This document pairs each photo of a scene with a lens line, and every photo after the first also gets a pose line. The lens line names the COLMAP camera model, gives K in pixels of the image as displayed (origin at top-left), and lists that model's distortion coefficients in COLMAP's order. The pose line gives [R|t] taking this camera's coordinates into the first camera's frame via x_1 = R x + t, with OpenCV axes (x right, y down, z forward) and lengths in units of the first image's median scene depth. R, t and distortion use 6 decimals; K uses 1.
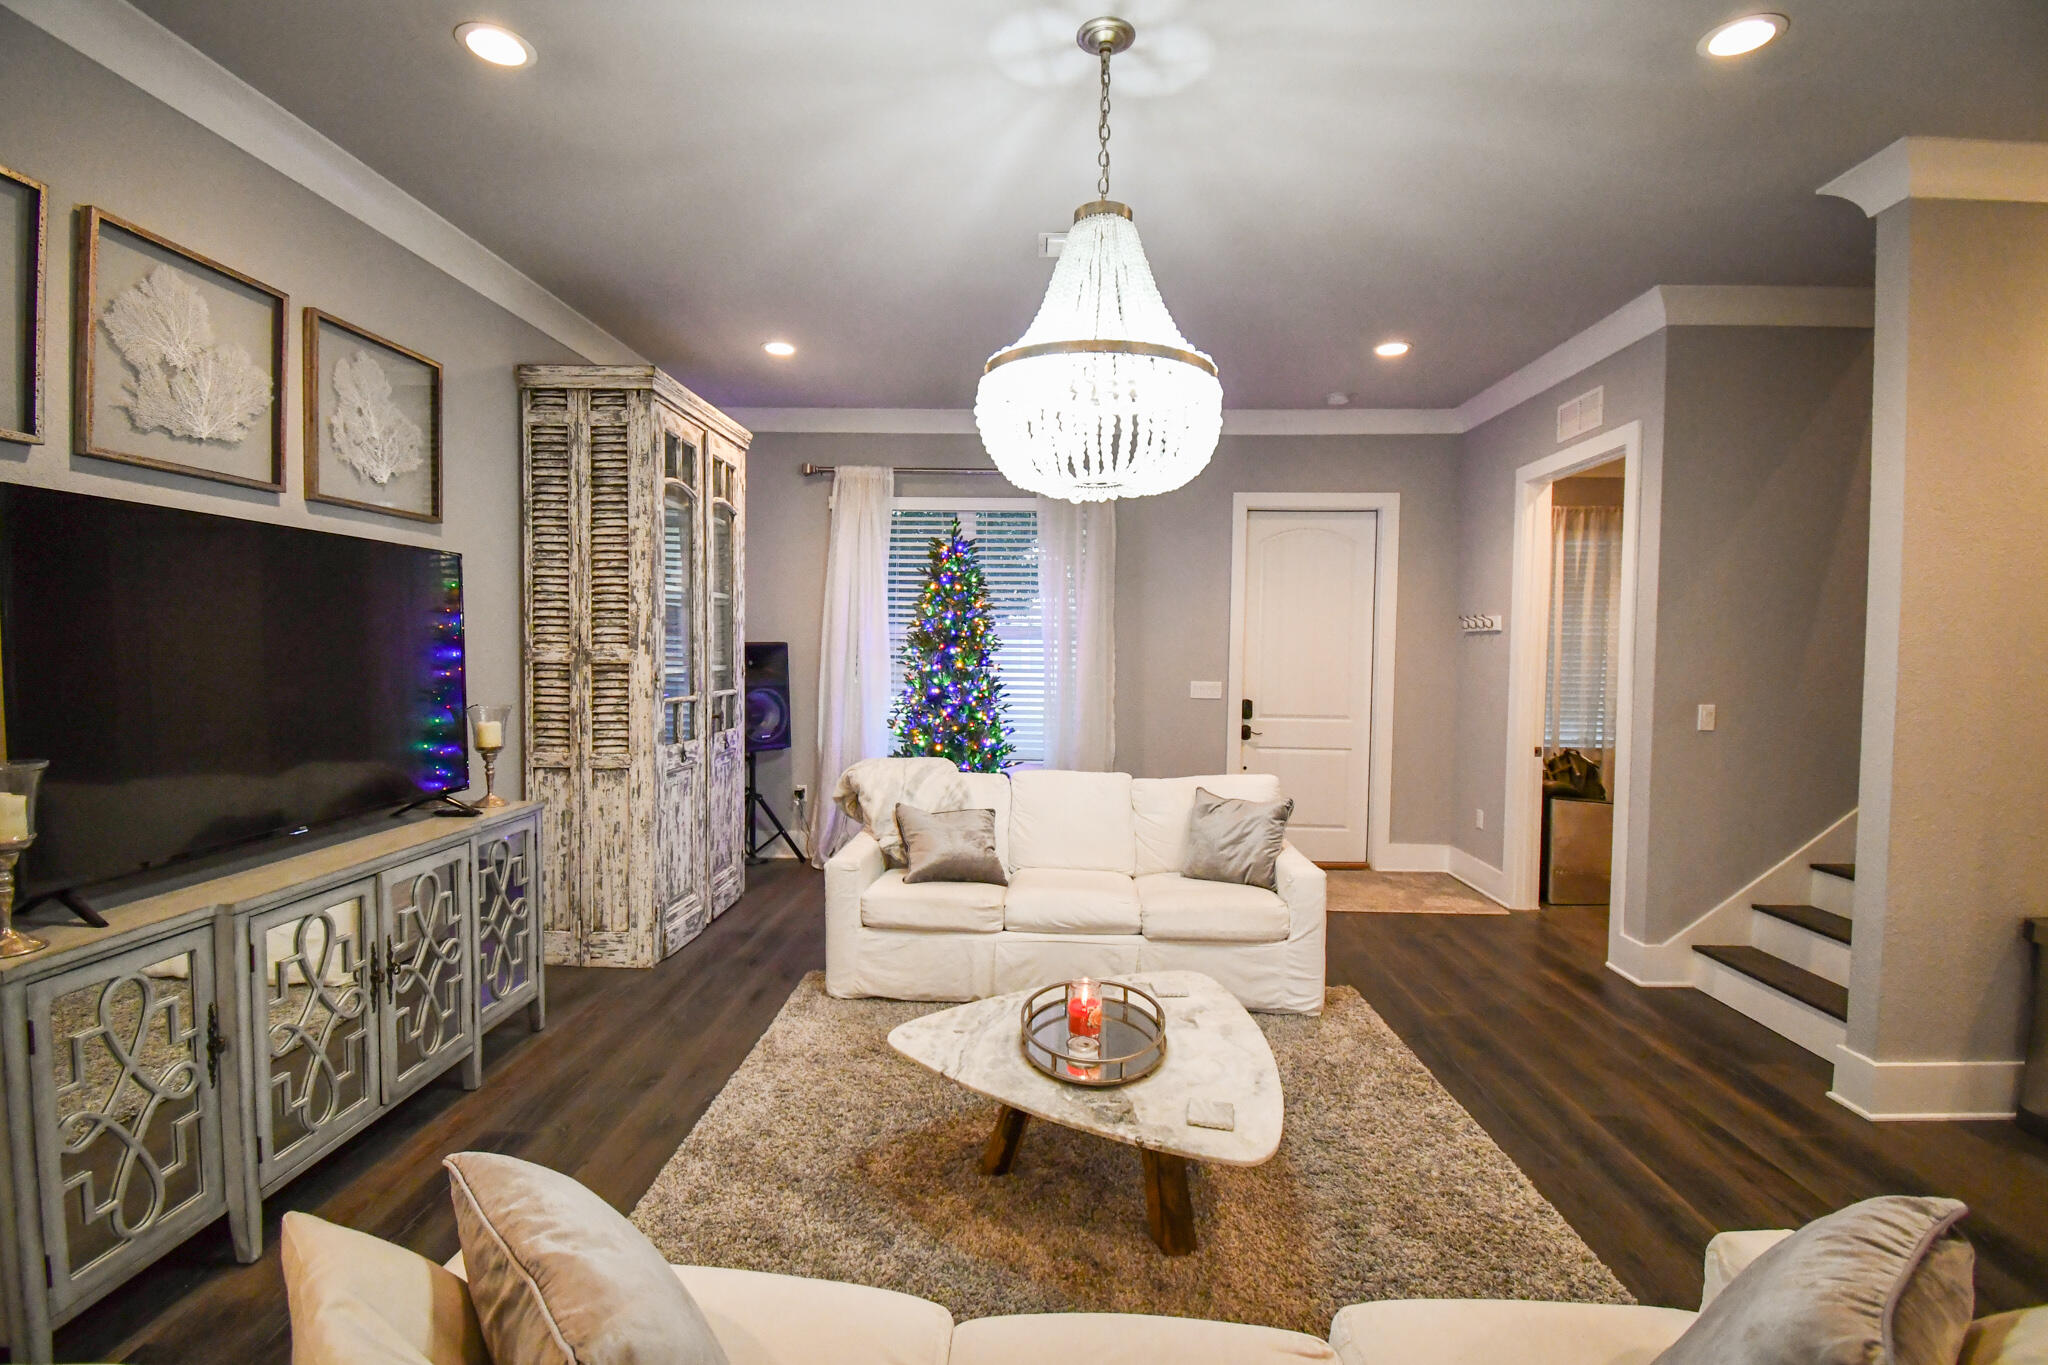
lens RADIAL K [[910.2, 0, 1012.6], [0, 910.2, 682.7], [0, 0, 1]] dist [0.015986, -0.022704]
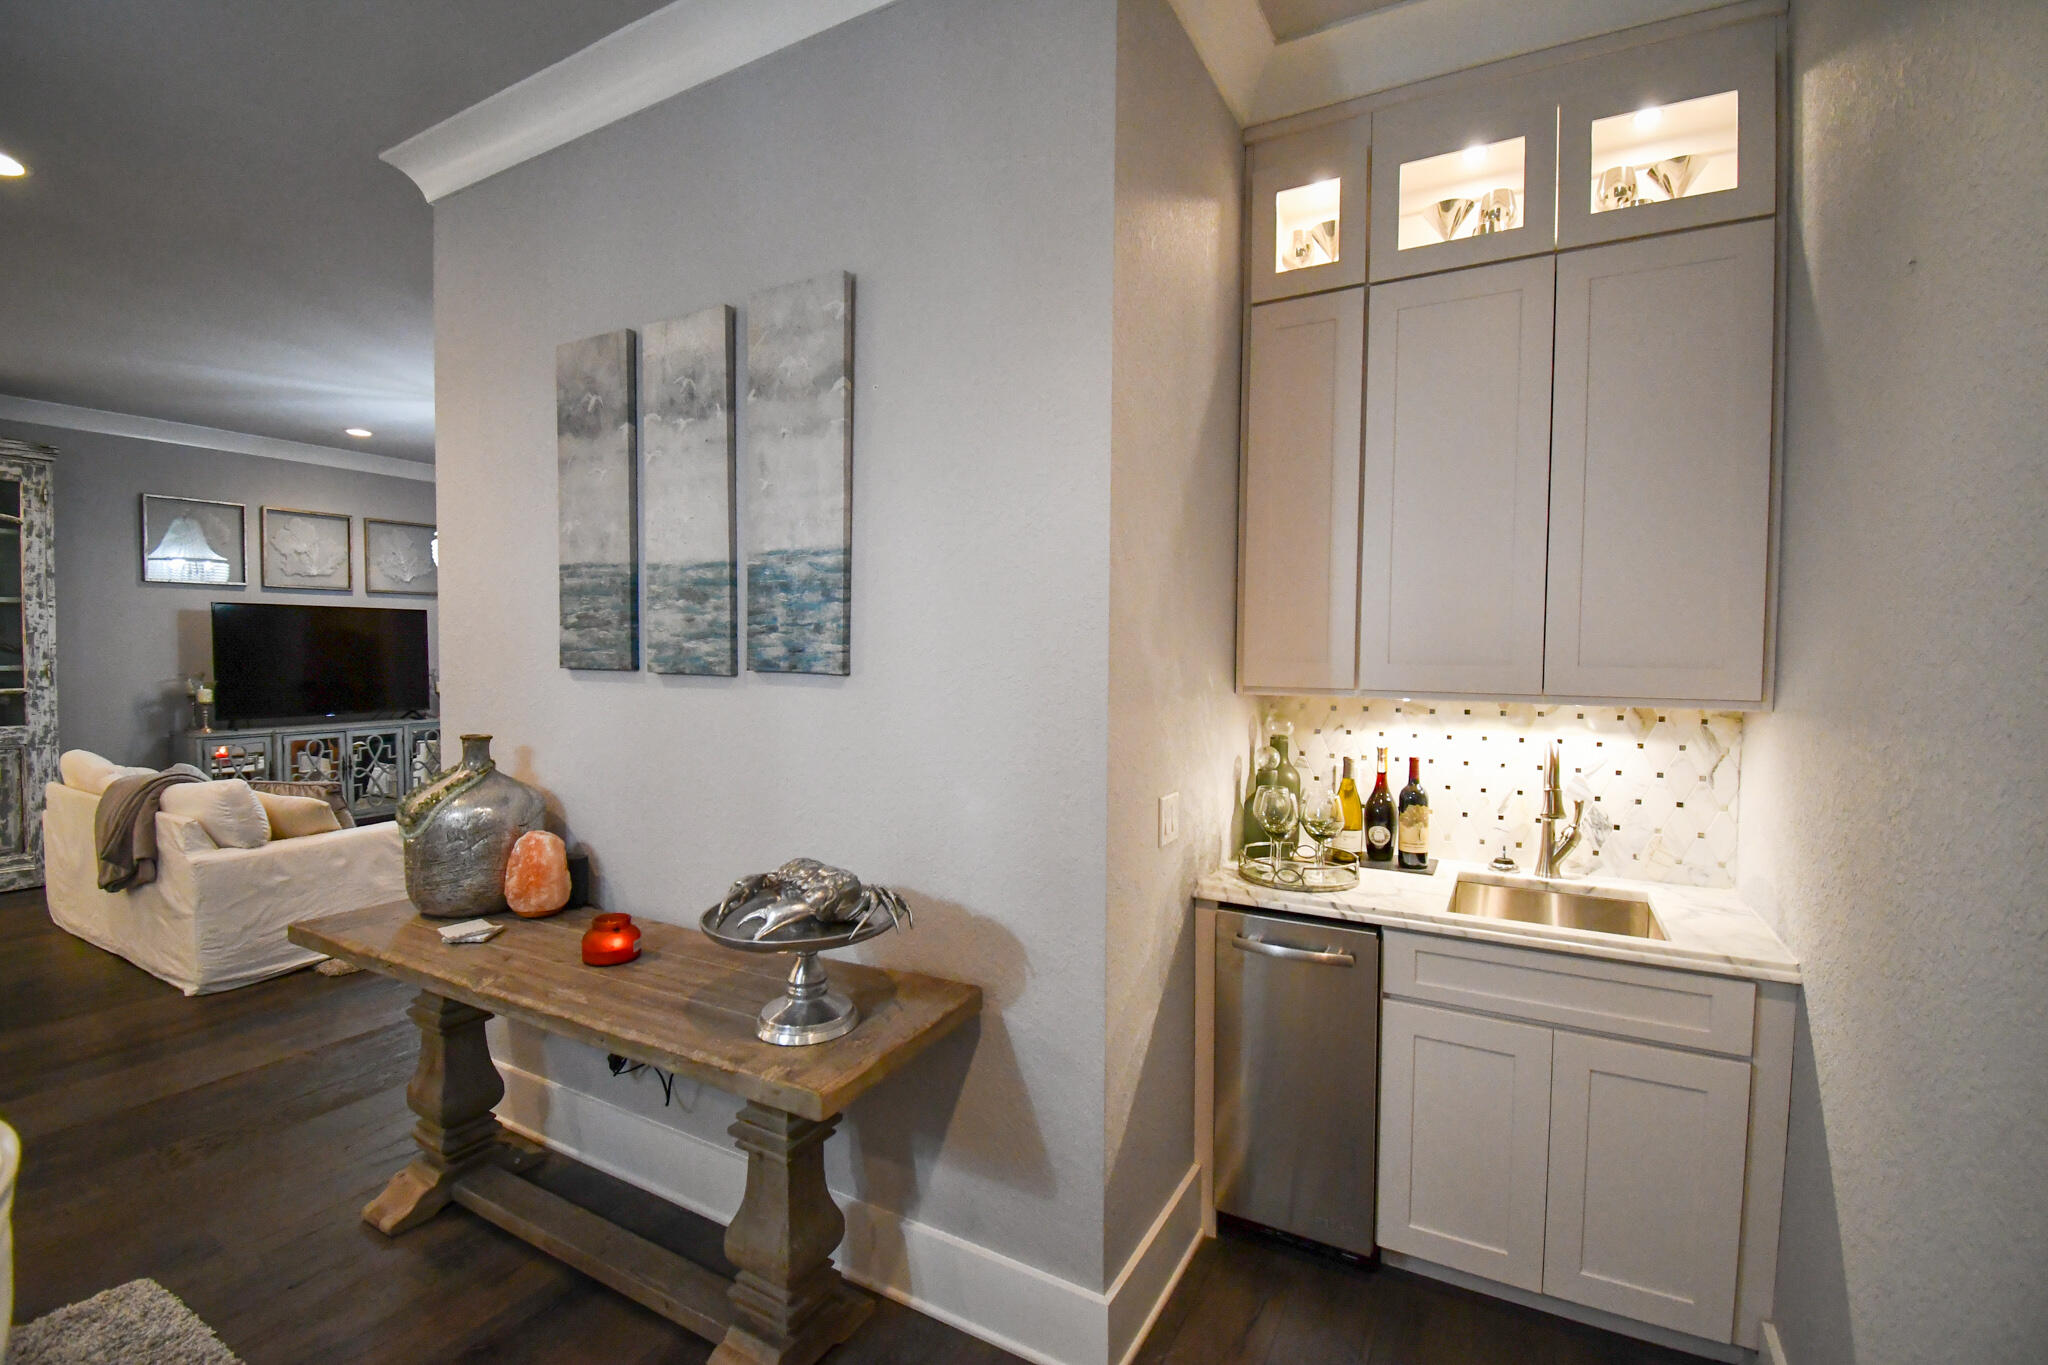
lens RADIAL K [[910.2, 0, 1012.6], [0, 910.2, 682.7], [0, 0, 1]] dist [0.015986, -0.022704]
pose [[0.875045, 0.013378, -0.483857, 2.155671], [-0.017546, 0.999838, -0.004088, 0.036268], [0.483724, 0.012067, 0.875138, -0.388312]]
